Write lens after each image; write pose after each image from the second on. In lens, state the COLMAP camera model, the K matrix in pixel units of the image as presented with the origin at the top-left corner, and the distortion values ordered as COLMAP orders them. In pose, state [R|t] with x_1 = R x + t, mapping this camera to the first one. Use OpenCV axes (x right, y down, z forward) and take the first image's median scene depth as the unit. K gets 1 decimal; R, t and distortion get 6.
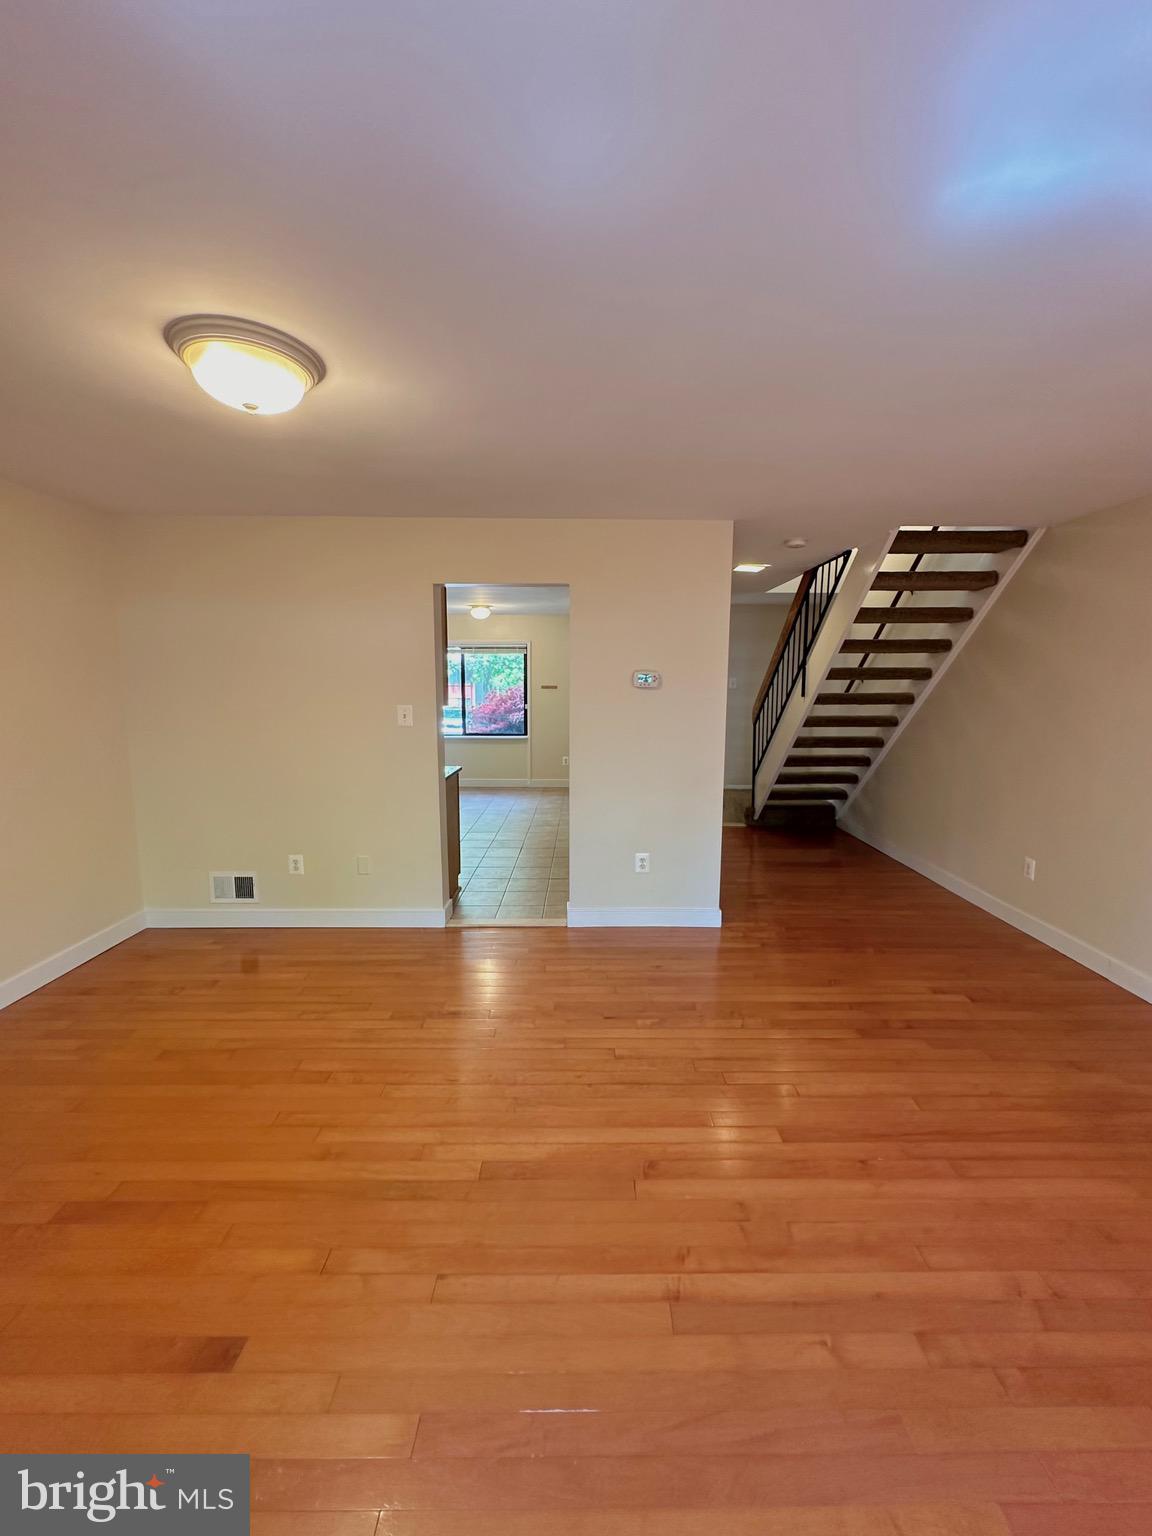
lens RADIAL K [[623.8, 0, 589.8], [0, 623.8, 766.2], [0, 0, 1]] dist [-0.006649, 0.000205]
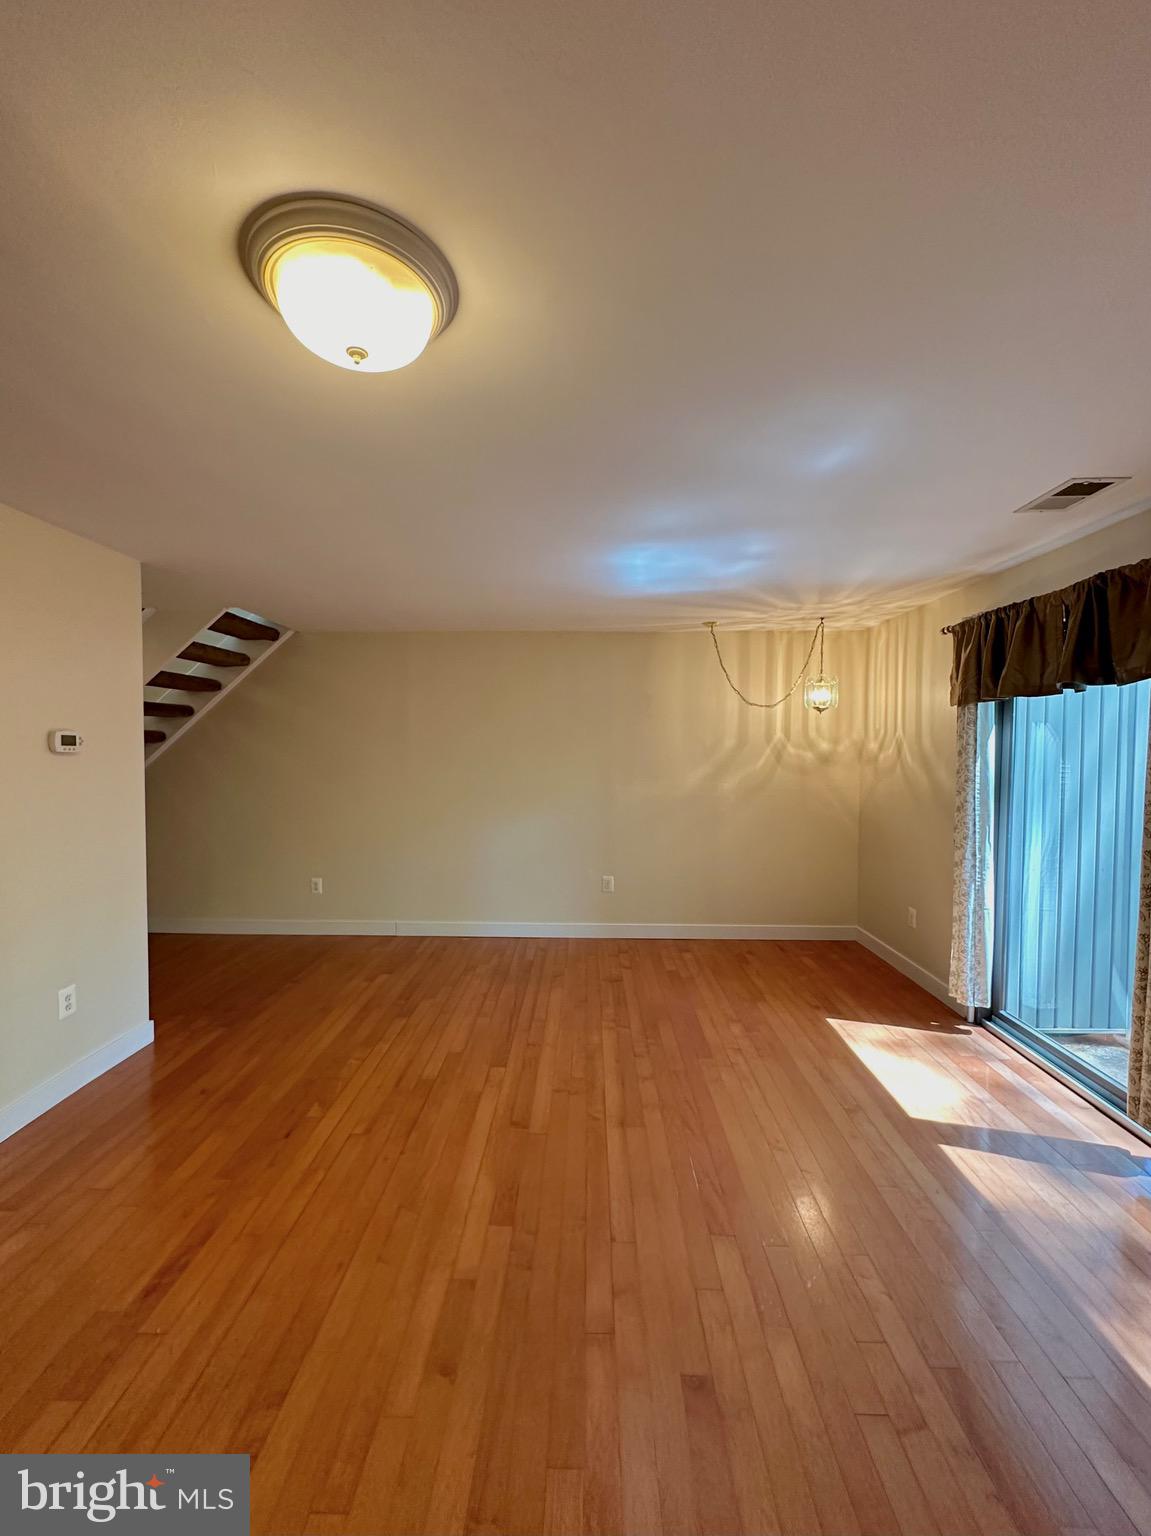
lens RADIAL K [[616.7, 0, 575.5], [0, 616.7, 768.0], [0, 0, 1]] dist [-0.004009, 0.000526]
pose [[0.038767, -0.036359, 0.998587, -0.830455], [0.127300, 0.991375, 0.031154, -0.078886], [-0.991106, 0.125912, 0.043061, 0.534601]]
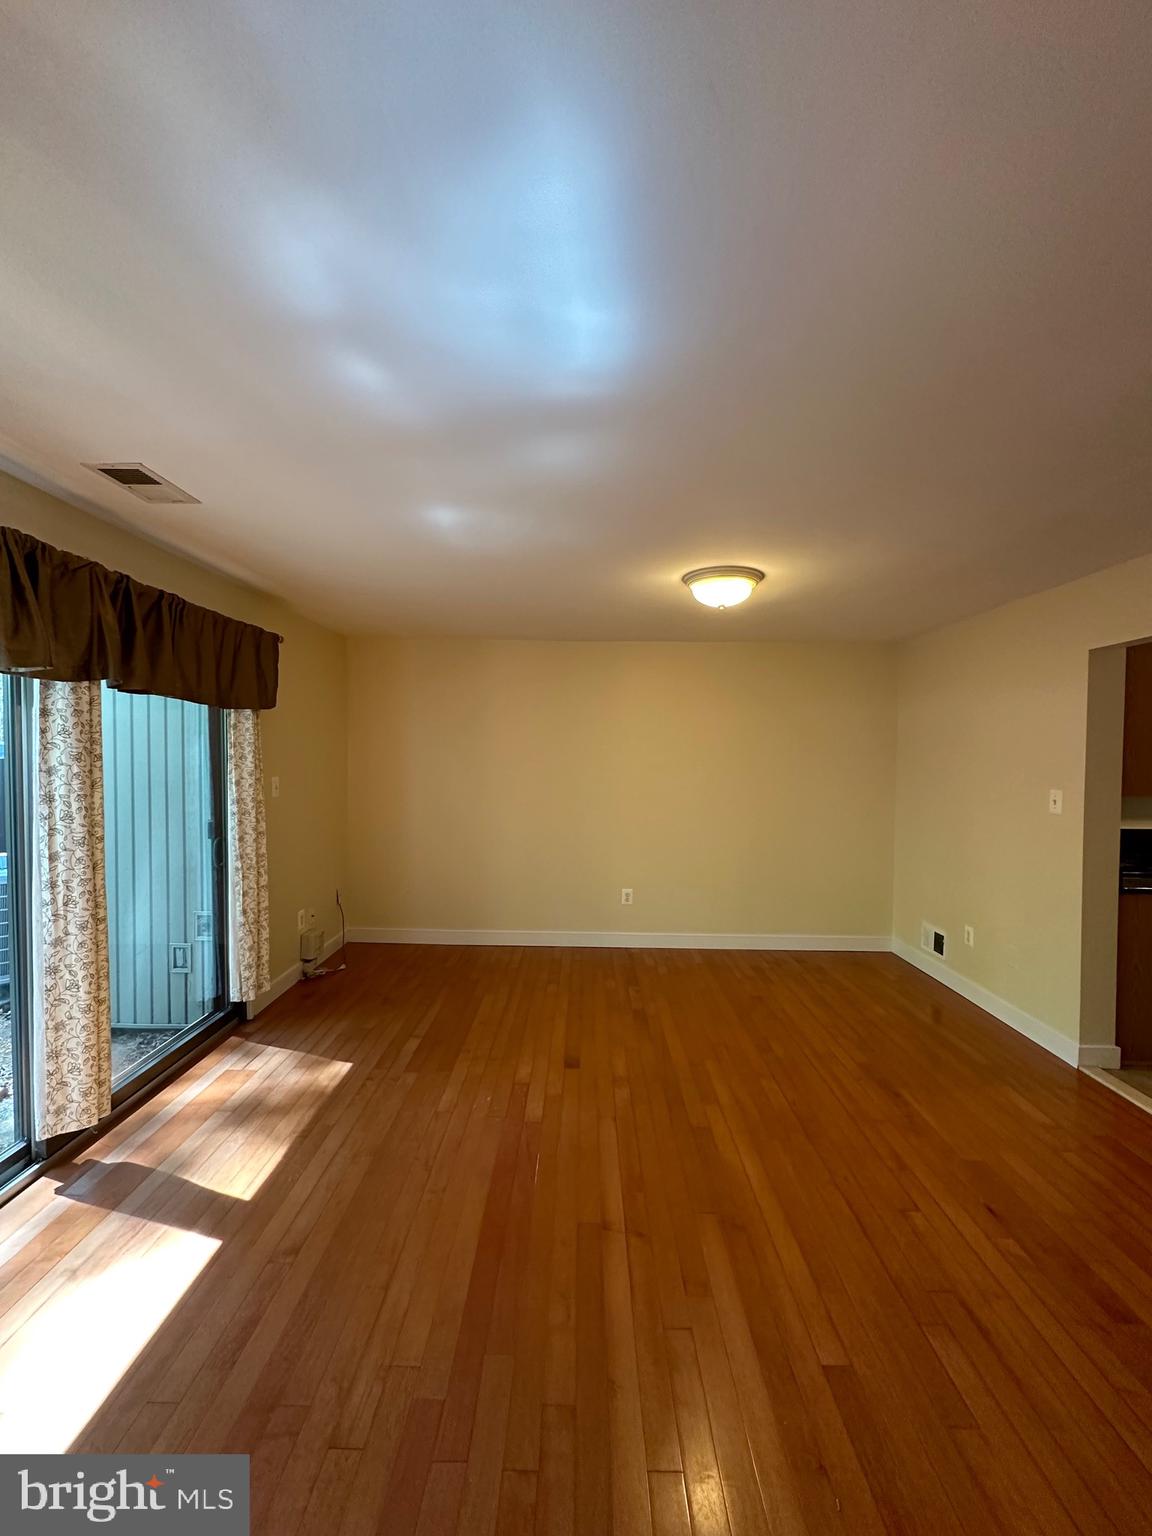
lens RADIAL K [[616.7, 0, 576.0], [0, 616.7, 768.0], [0, 0, 1]] dist [-0.004009, 0.000526]
pose [[-0.027556, 0.014757, -0.999511, 0.817382], [-0.141143, 0.989816, 0.018505, -0.067397], [0.989606, 0.141584, -0.025193, 0.478171]]
